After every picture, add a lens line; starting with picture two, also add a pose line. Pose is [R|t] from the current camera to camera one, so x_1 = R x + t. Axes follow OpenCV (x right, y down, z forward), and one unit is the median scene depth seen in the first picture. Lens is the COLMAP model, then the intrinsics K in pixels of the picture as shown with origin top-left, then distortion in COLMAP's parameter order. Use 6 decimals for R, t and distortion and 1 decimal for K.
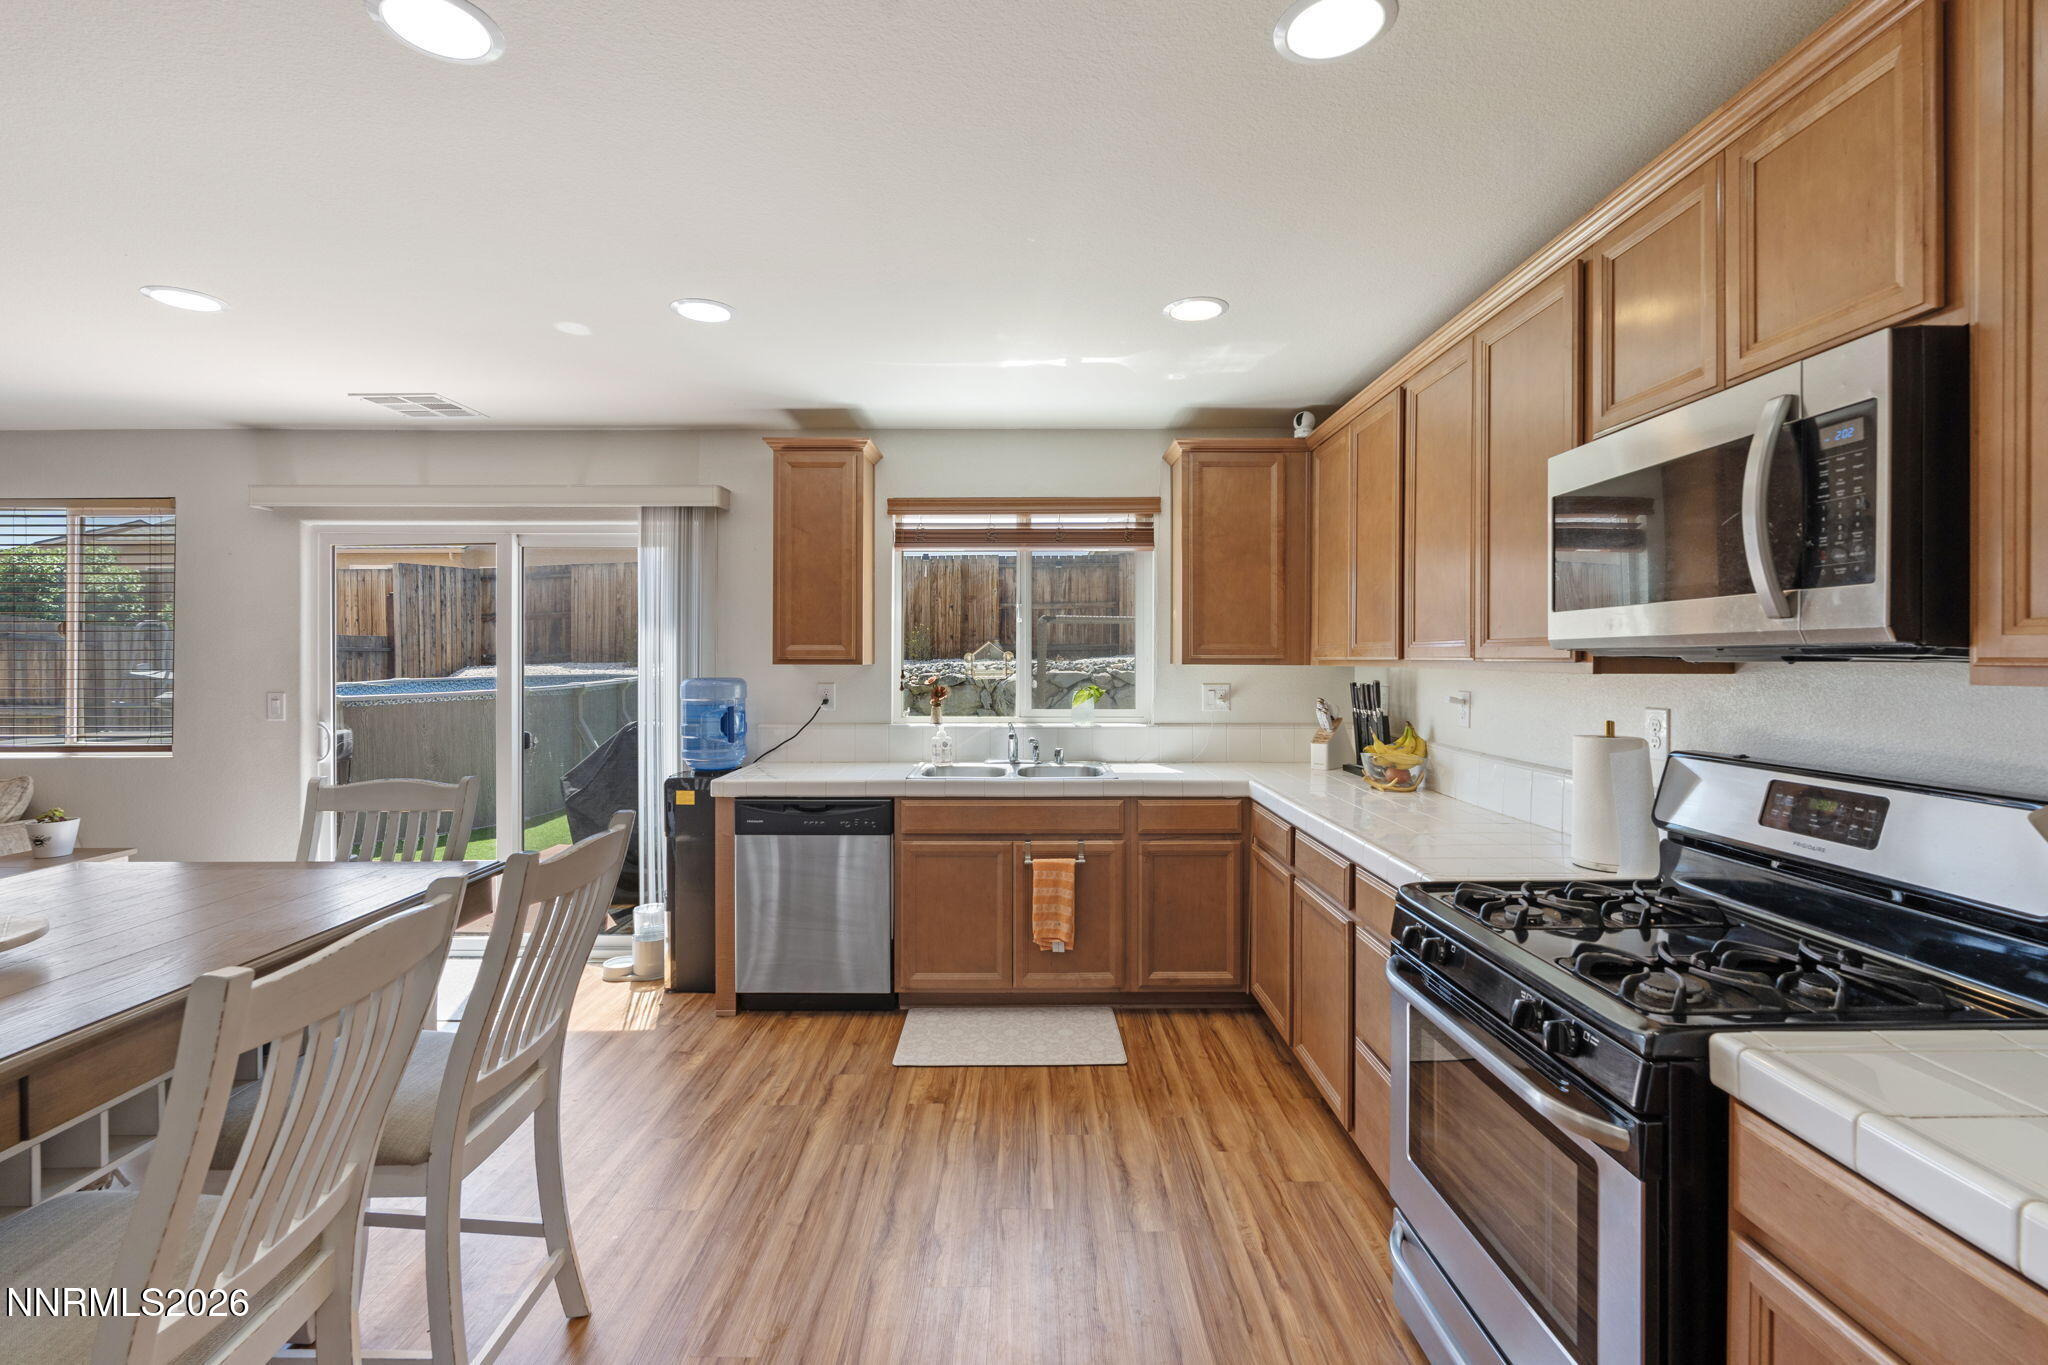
lens RADIAL K [[899.9, 0, 1026.8], [0, 899.9, 660.6], [0, 0, 1]] dist [-0.002958, -0.000729]
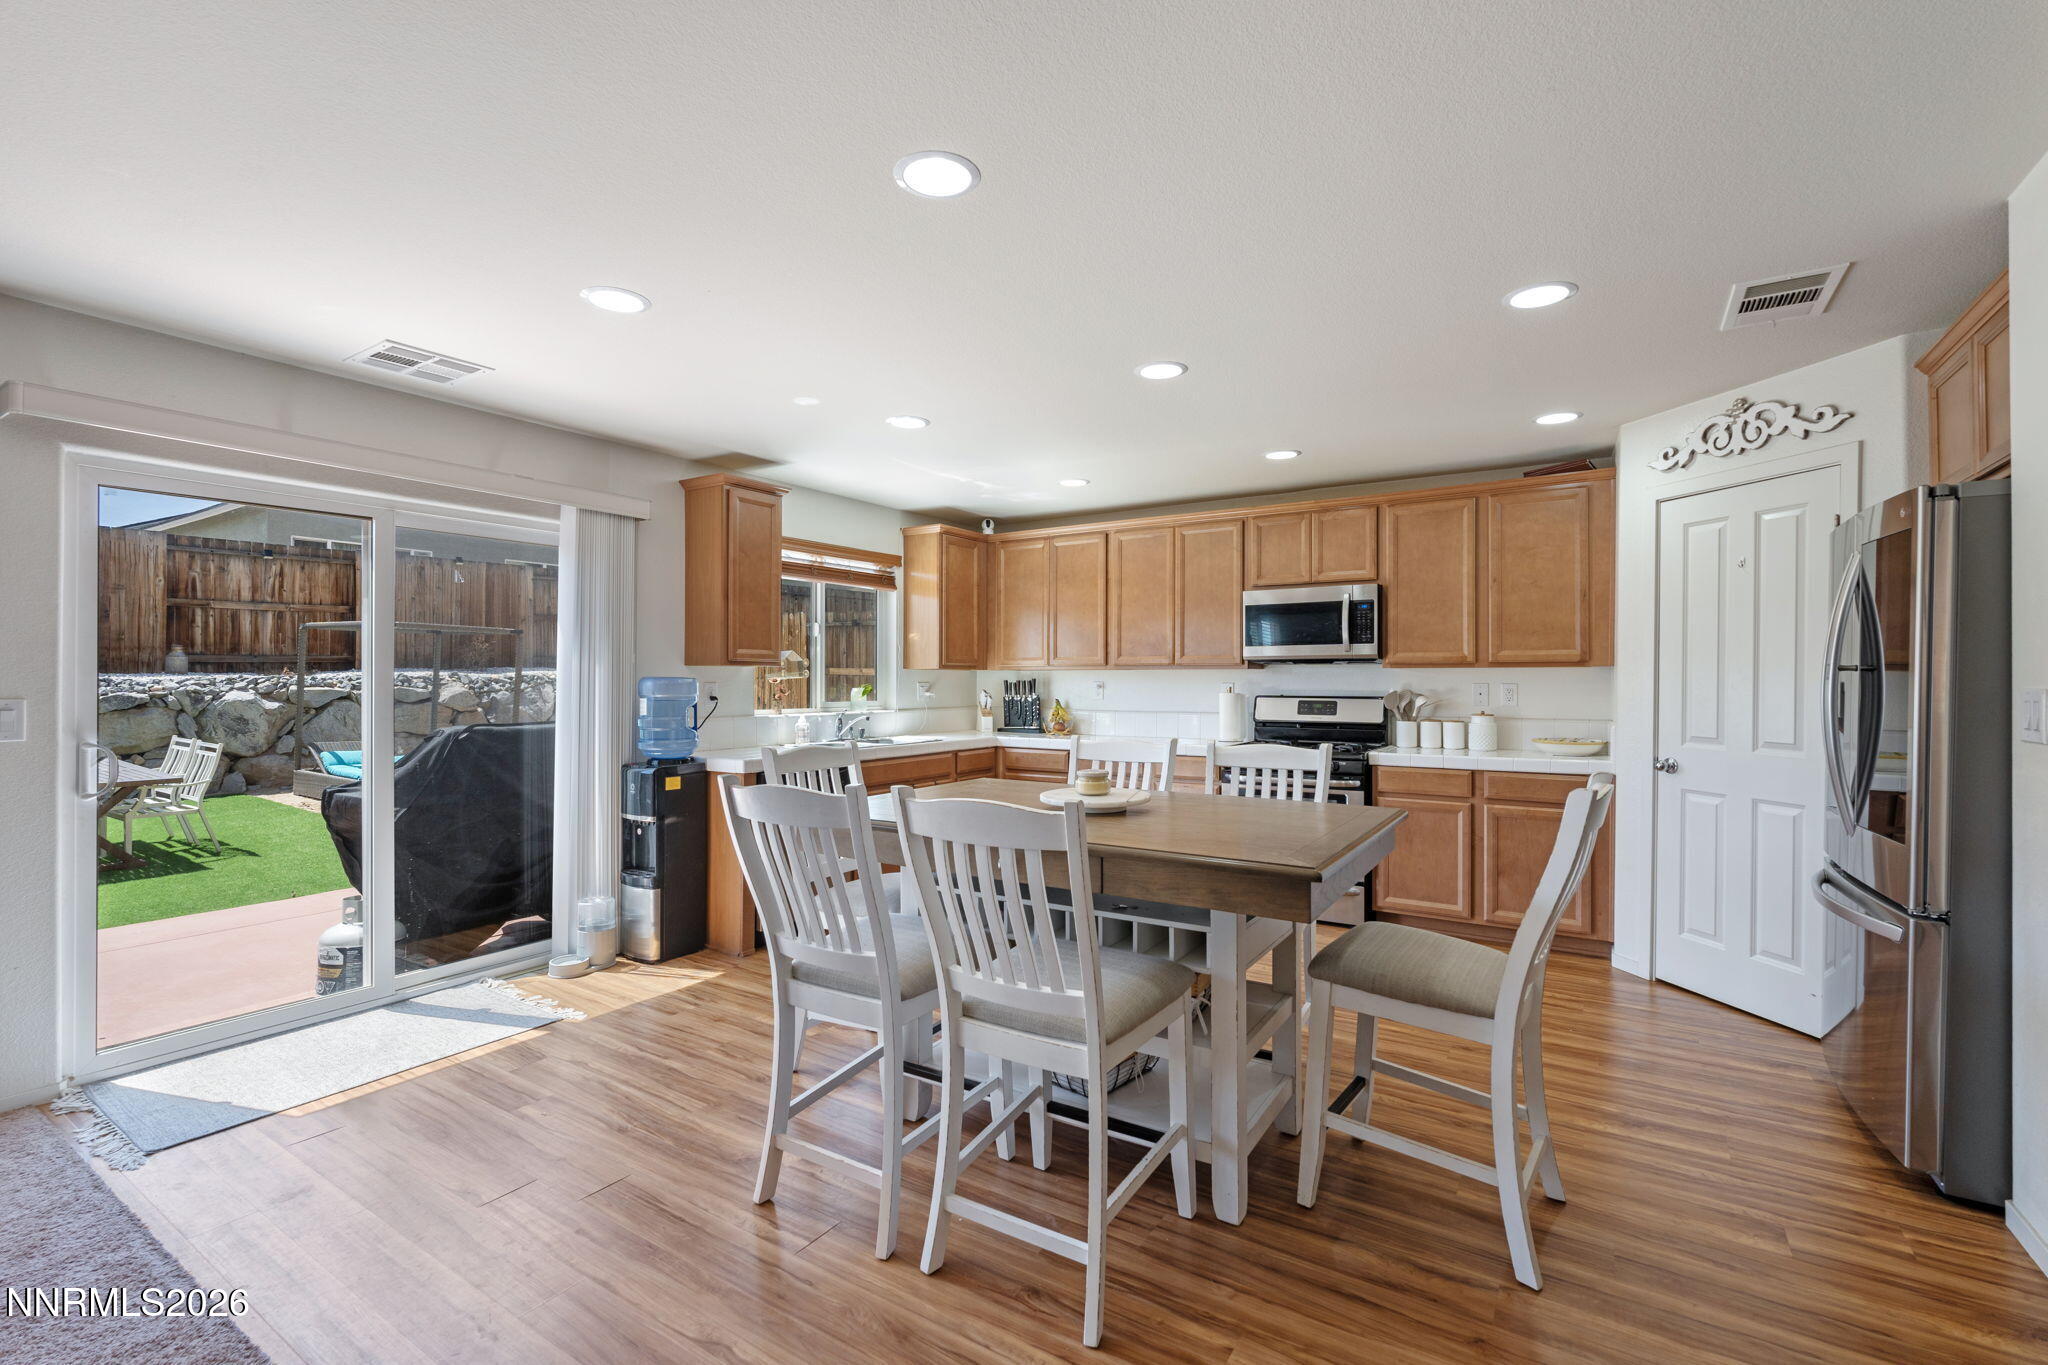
lens RADIAL K [[896.7, 0, 1030.5], [0, 896.7, 672.7], [0, 0, 1]] dist [-0.000605, -0.000168]
pose [[0.540309, 0.006754, 0.841439, -1.148728], [0.001990, 0.999955, -0.009304, 0.028481], [-0.841464, 0.006701, 0.540272, 0.029059]]
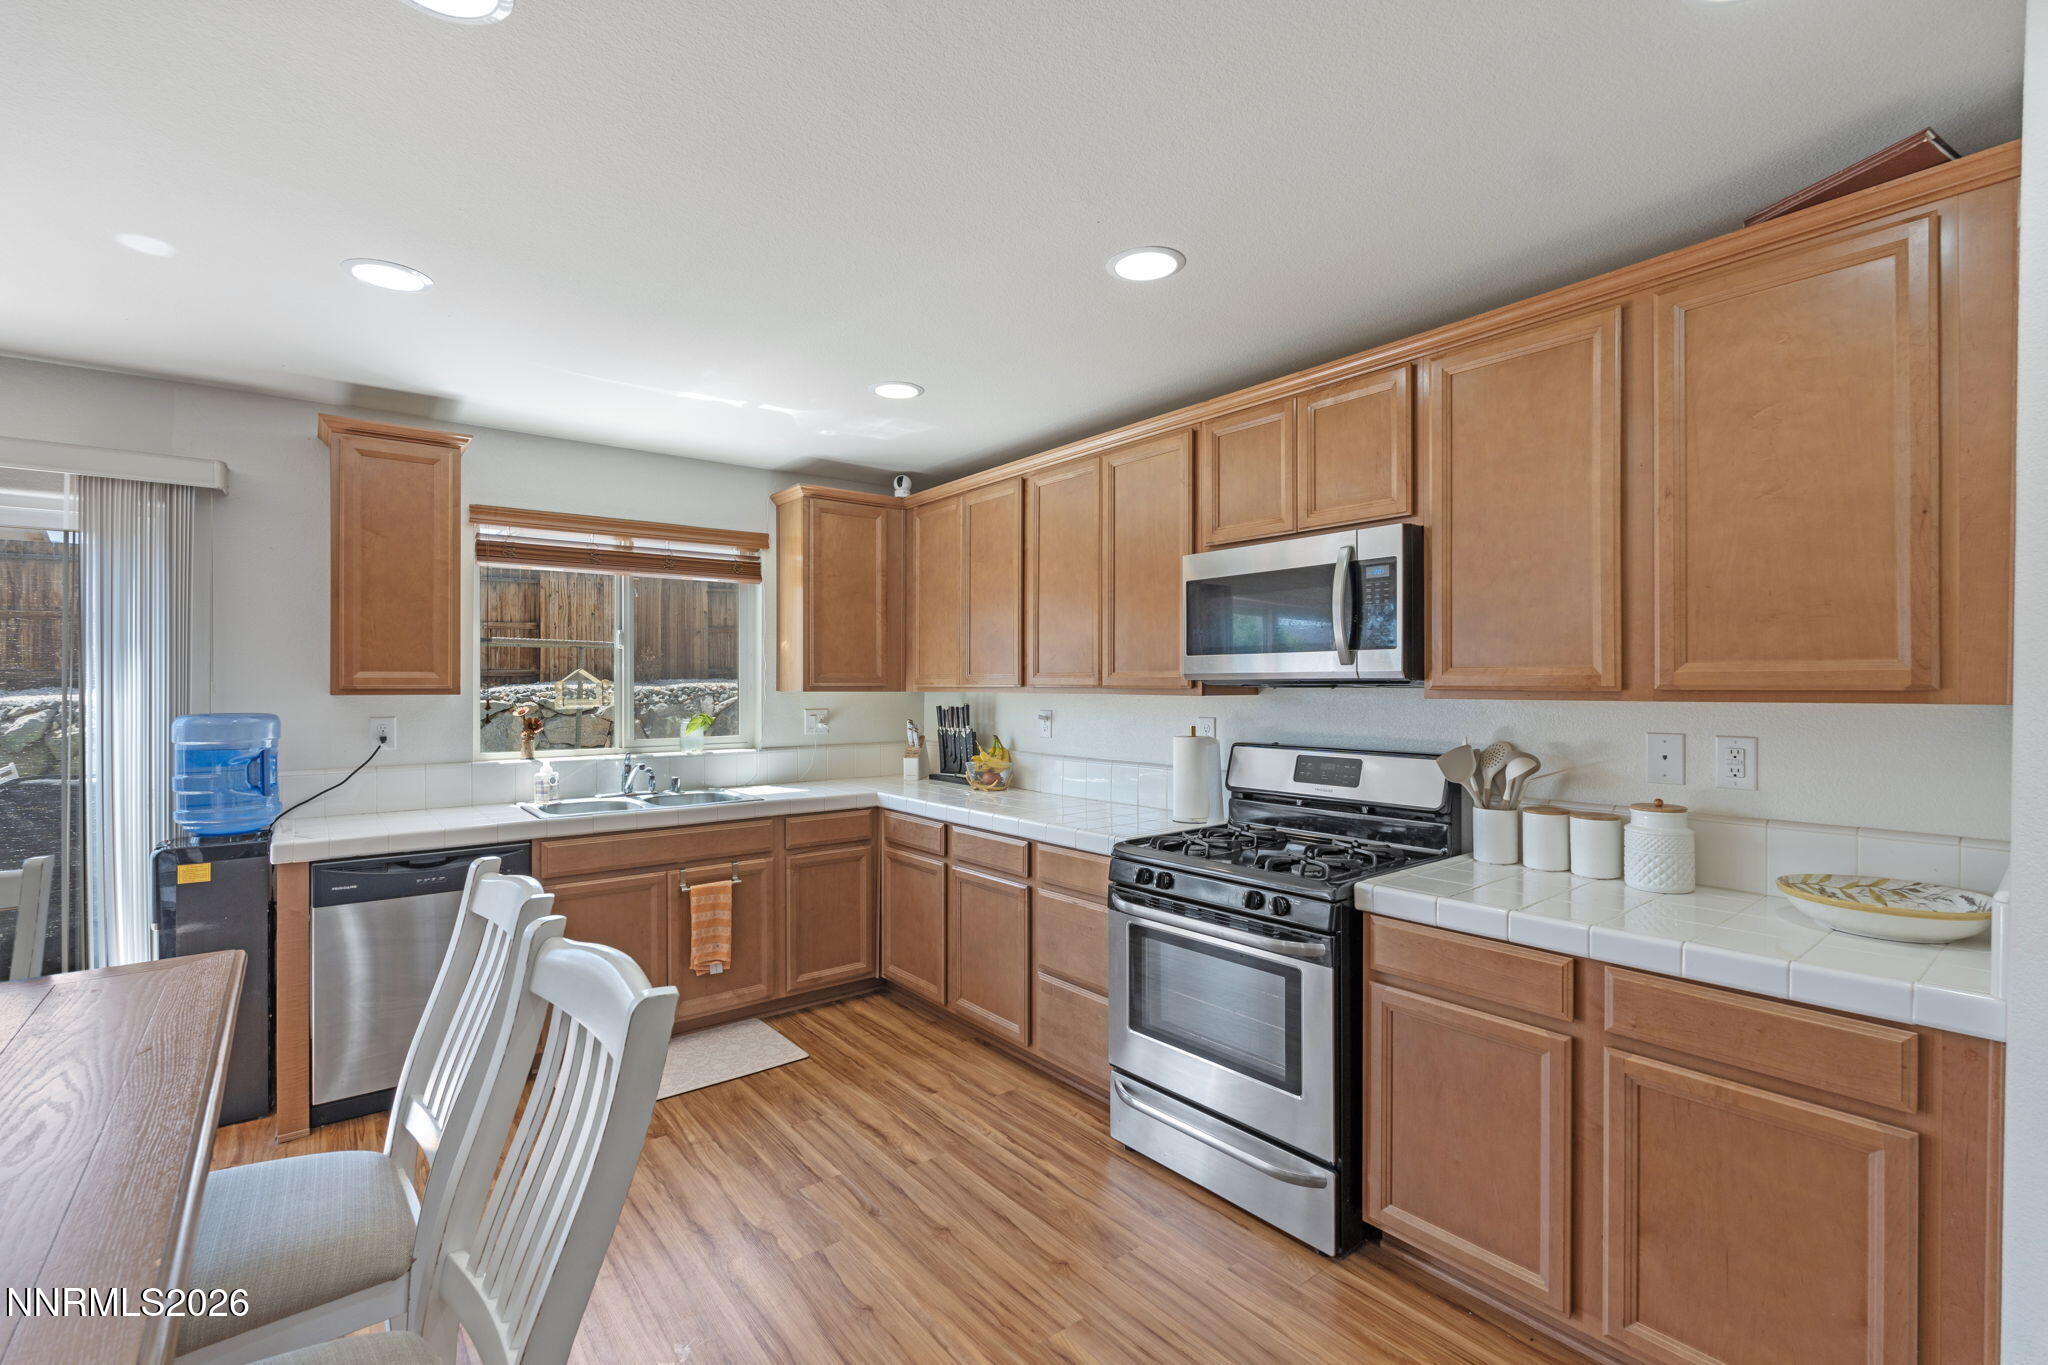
lens RADIAL K [[901.9, 0, 1024.0], [0, 901.9, 682.5], [0, 0, 1]] dist [-0.001553, -0.000251]
pose [[0.786398, -0.000678, 0.617719, -0.318867], [0.003786, 0.999986, -0.003722, -0.002033], [-0.617708, 0.005266, 0.786390, -0.024368]]
